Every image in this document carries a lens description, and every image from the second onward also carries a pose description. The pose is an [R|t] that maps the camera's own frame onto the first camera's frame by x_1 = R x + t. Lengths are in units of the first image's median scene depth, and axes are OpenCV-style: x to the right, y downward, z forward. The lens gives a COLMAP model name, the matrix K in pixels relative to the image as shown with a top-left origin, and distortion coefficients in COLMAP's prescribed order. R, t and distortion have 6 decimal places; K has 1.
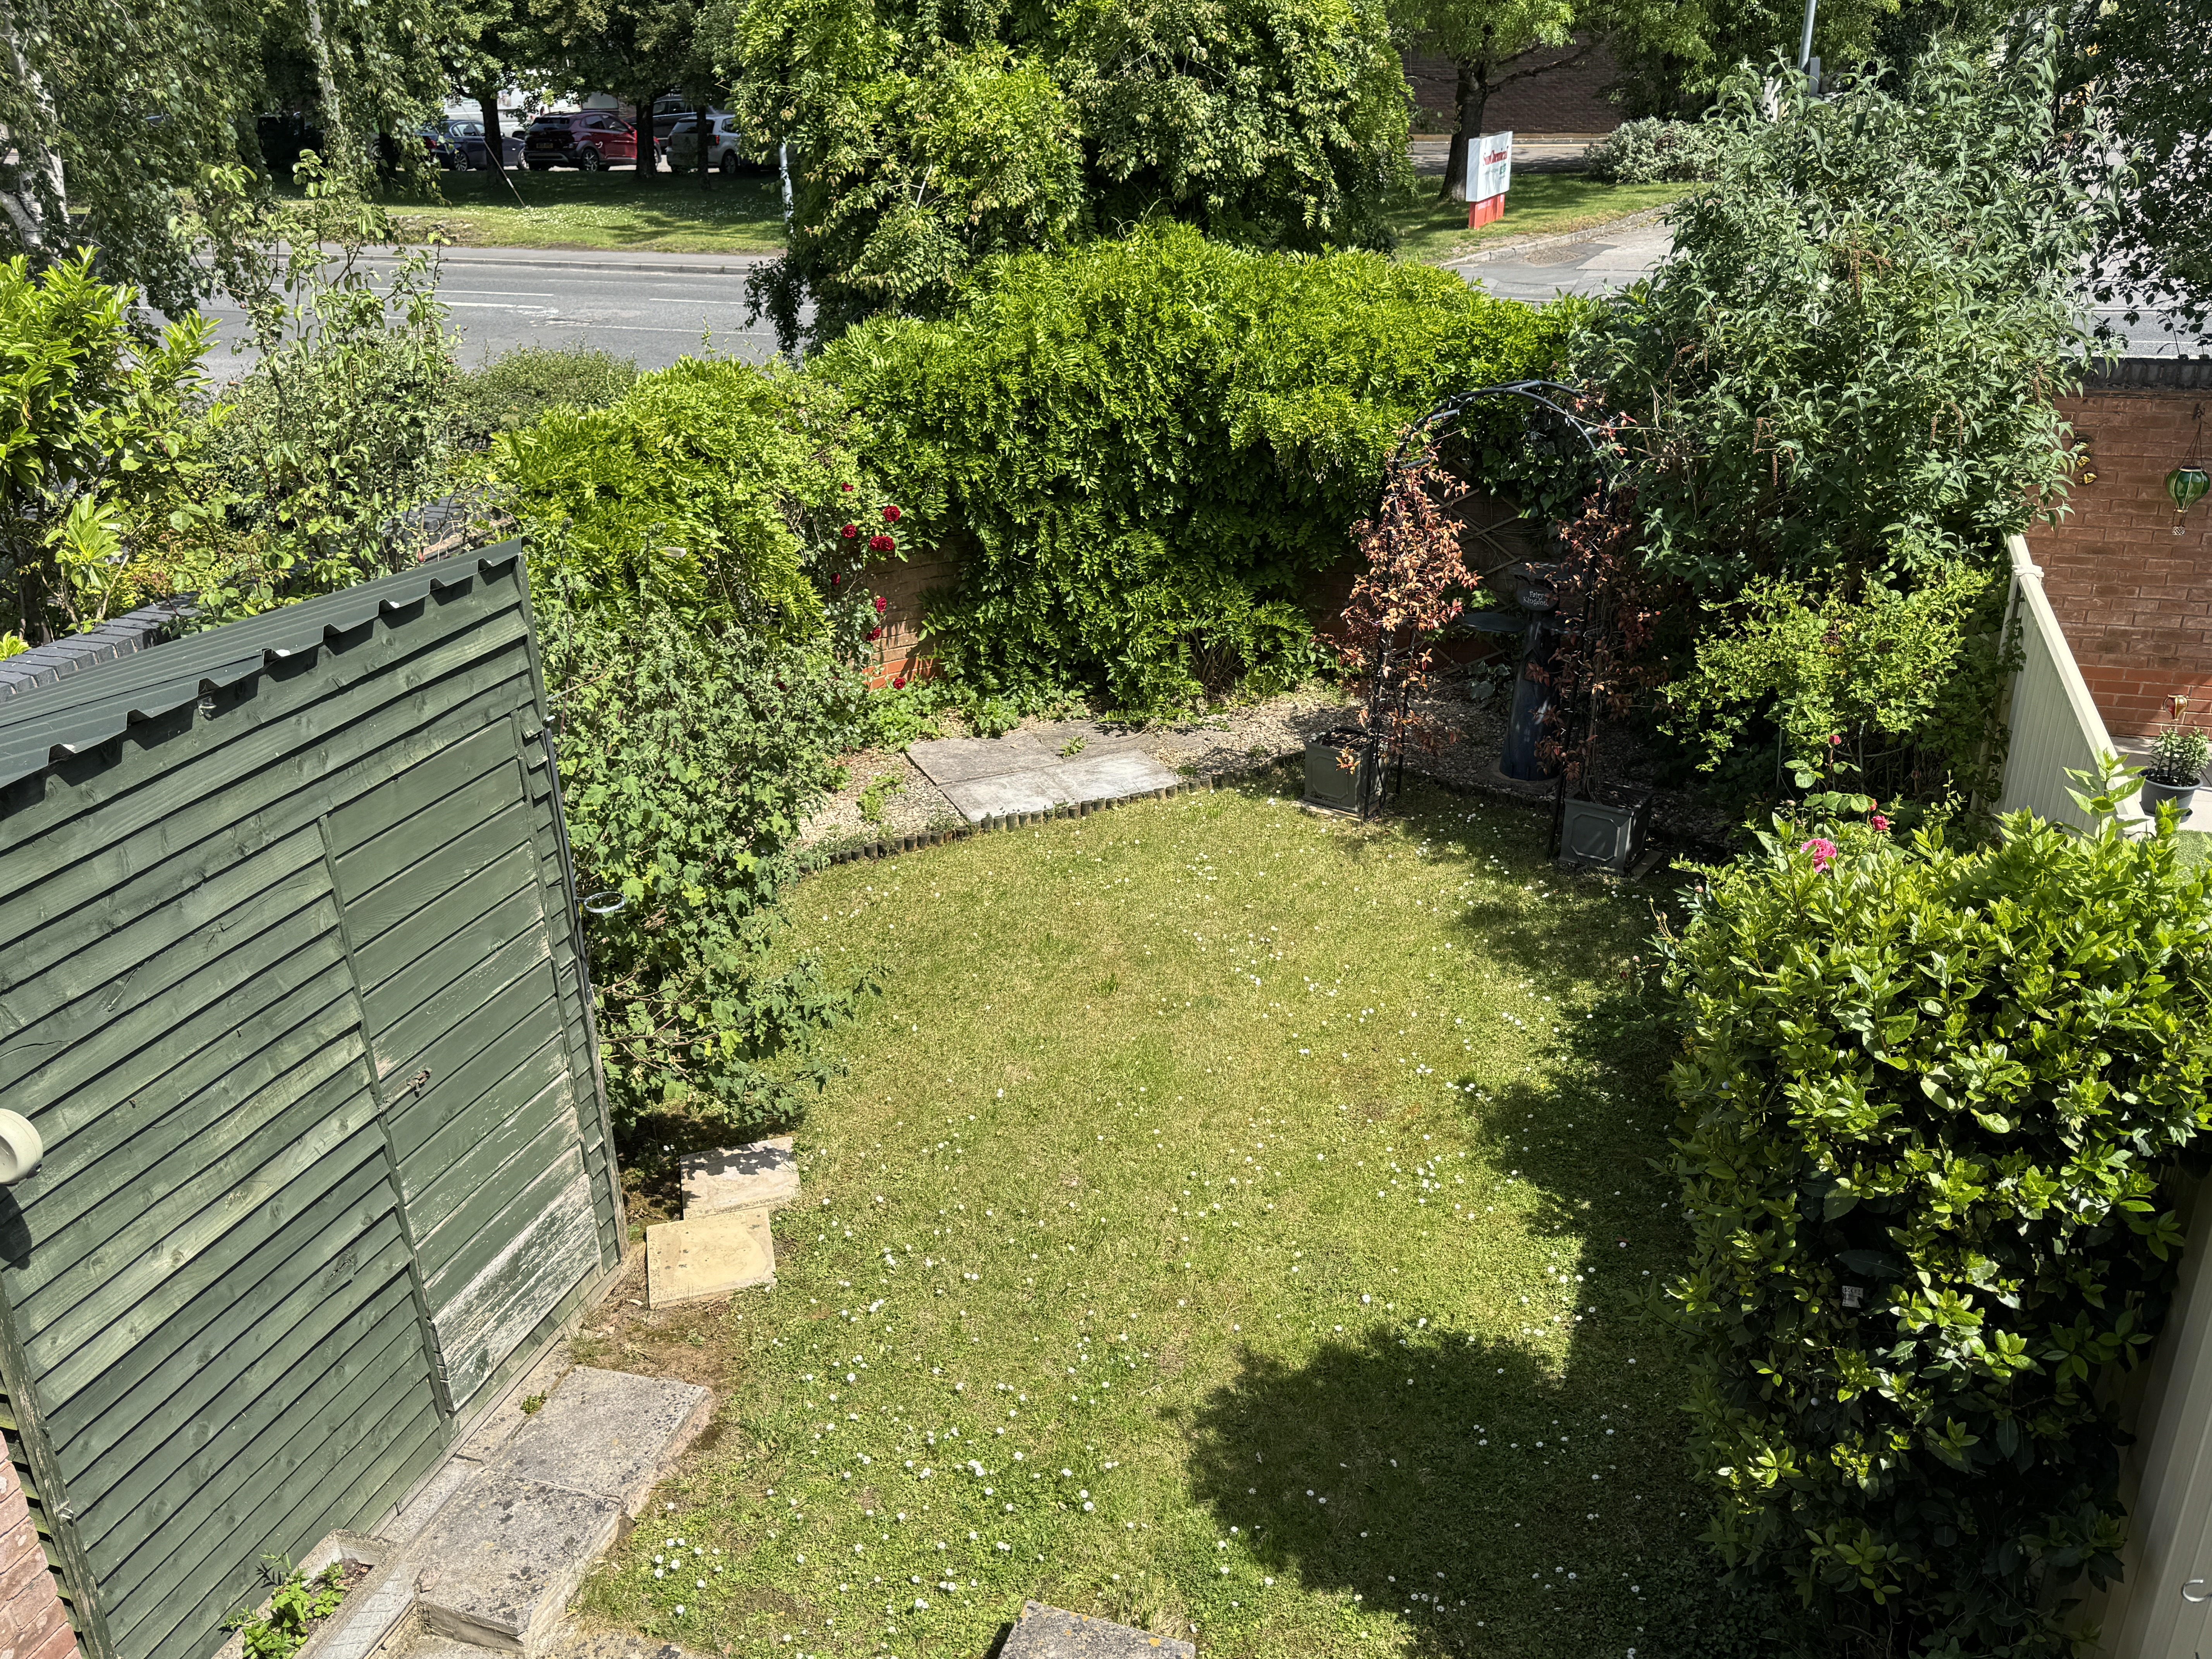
lens RADIAL K [[1807.5, 0, 1130.0], [0, 1807.5, 789.1], [0, 0, 1]] dist [0.018506, -0.027878]
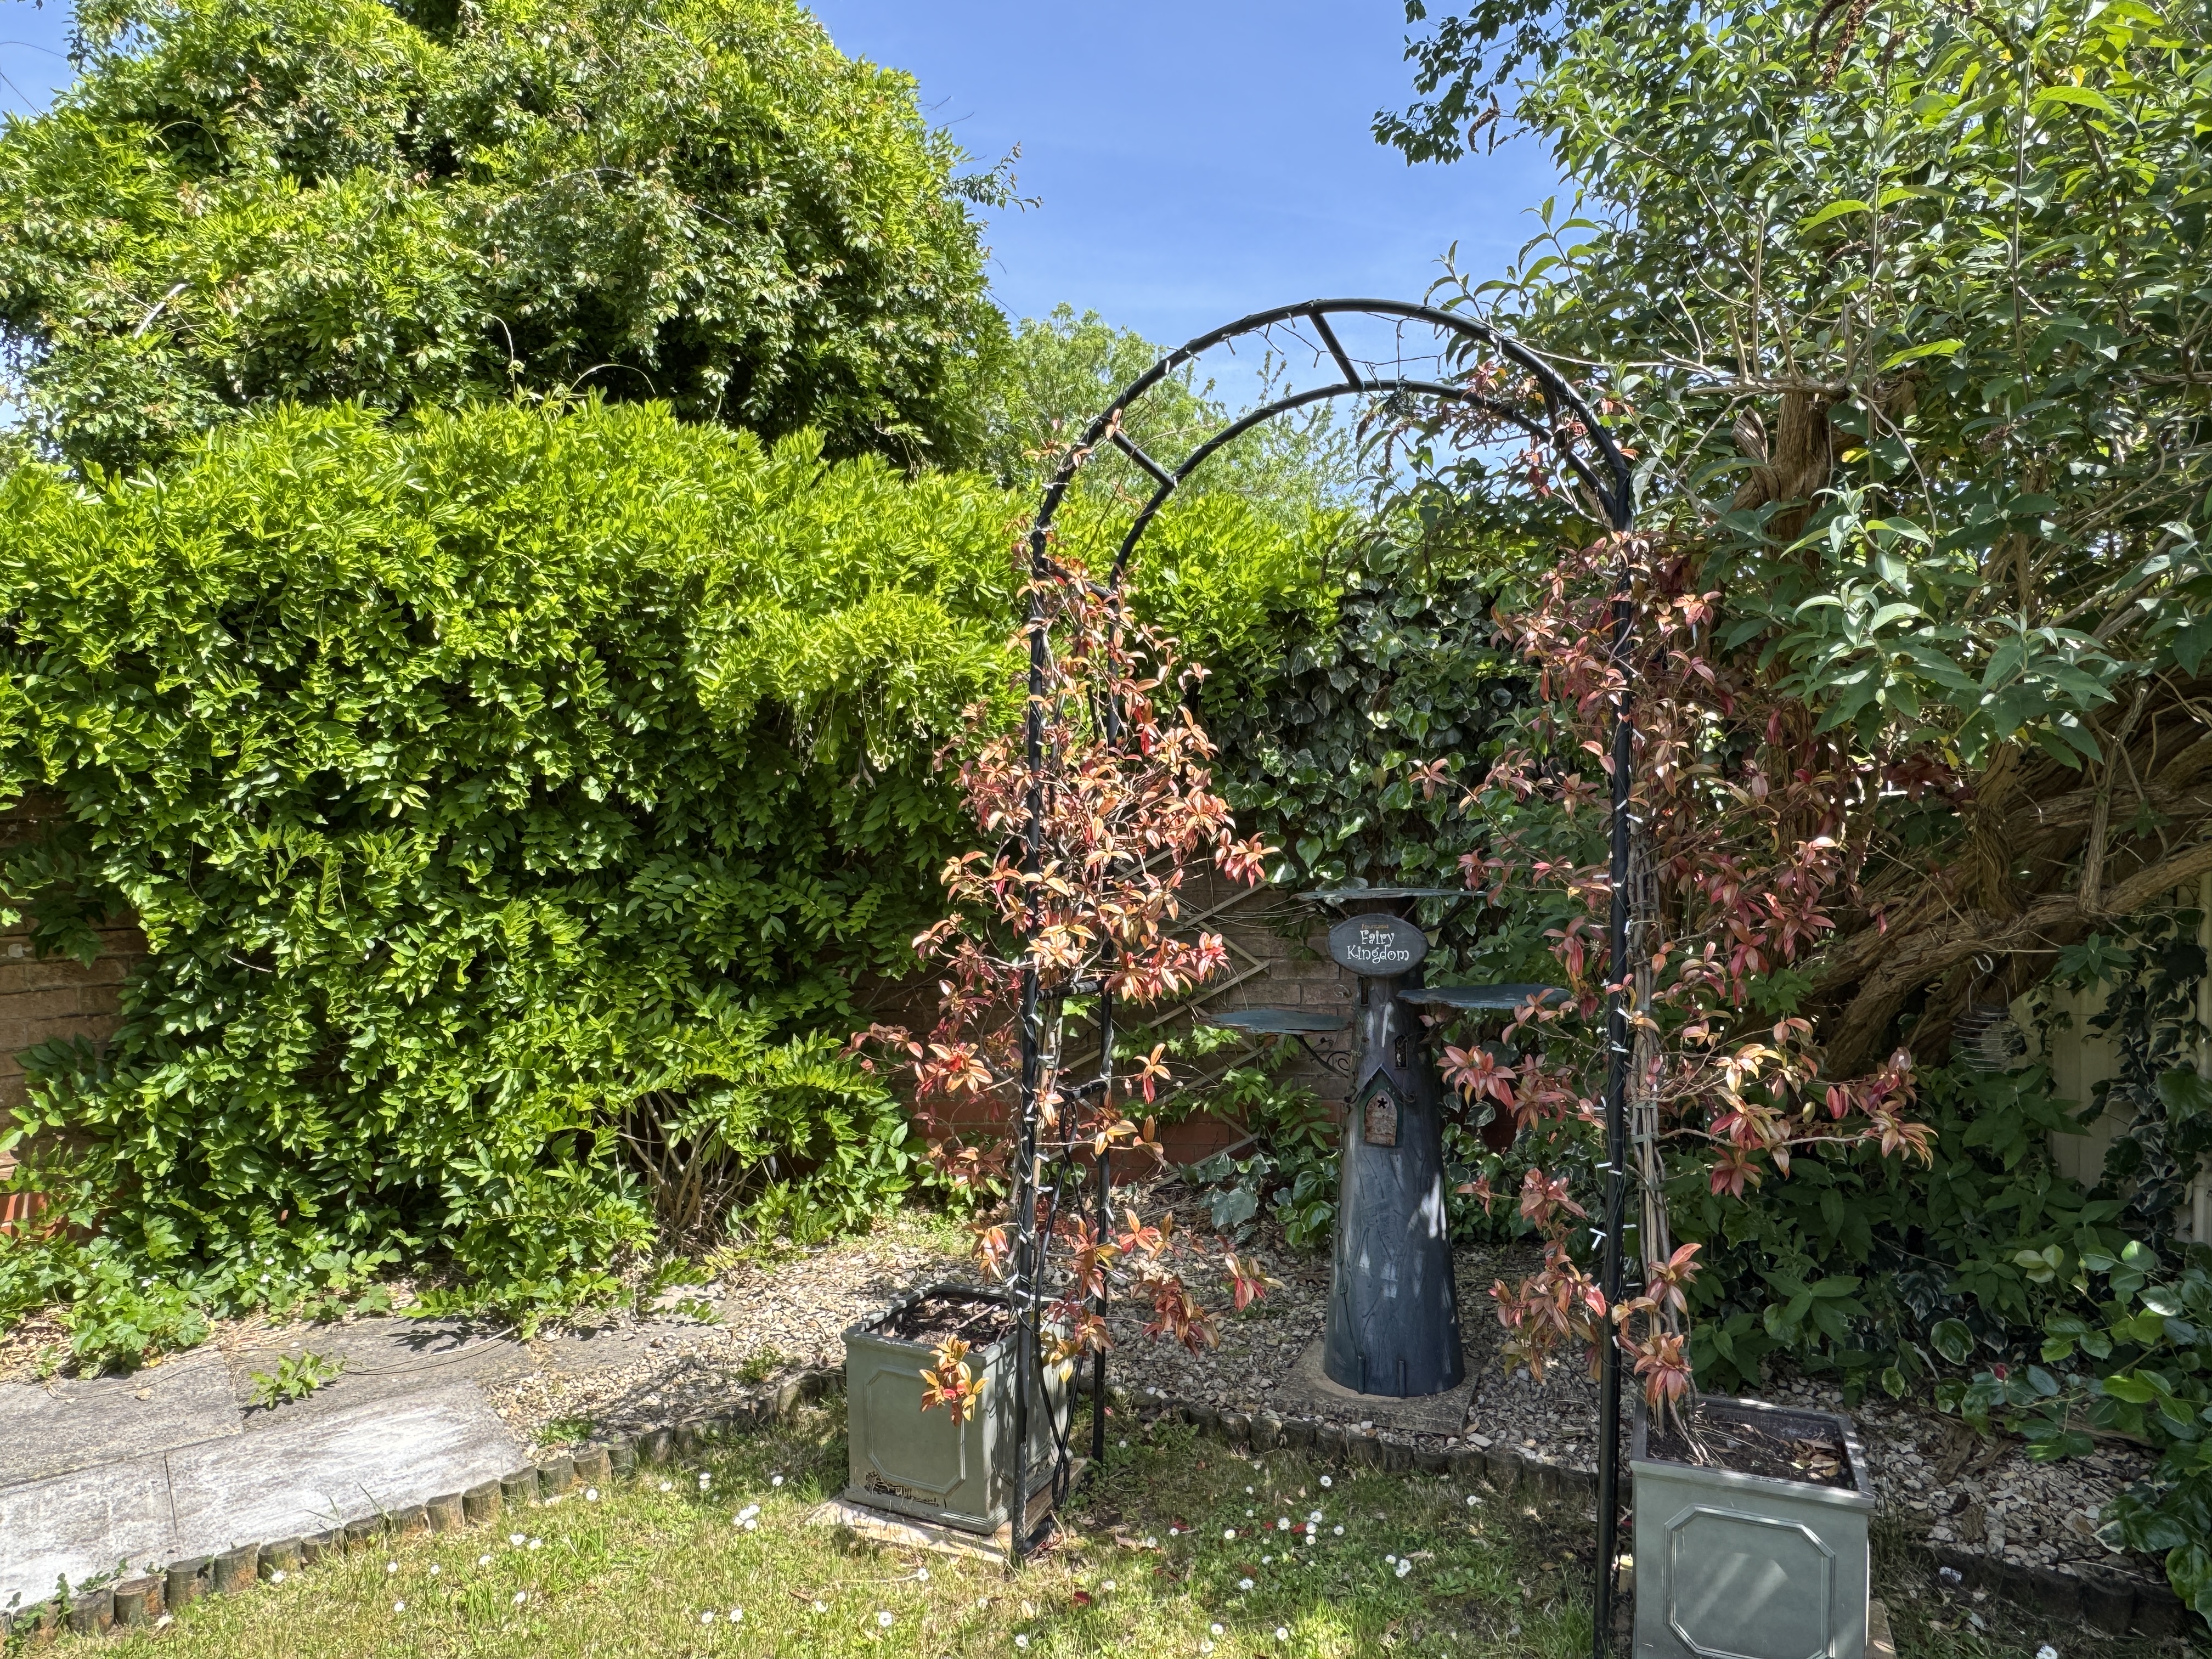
lens RADIAL K [[1407.1, 0, 1088.4], [0, 1407.1, 841.3], [0, 0, 1]] dist [-0.005718, 0.003885]
pose [[0.982835, -0.003954, 0.184444, 0.087883], [0.070801, 0.931299, -0.357309, -0.012422], [-0.170360, 0.364234, 0.915593, 0.646917]]
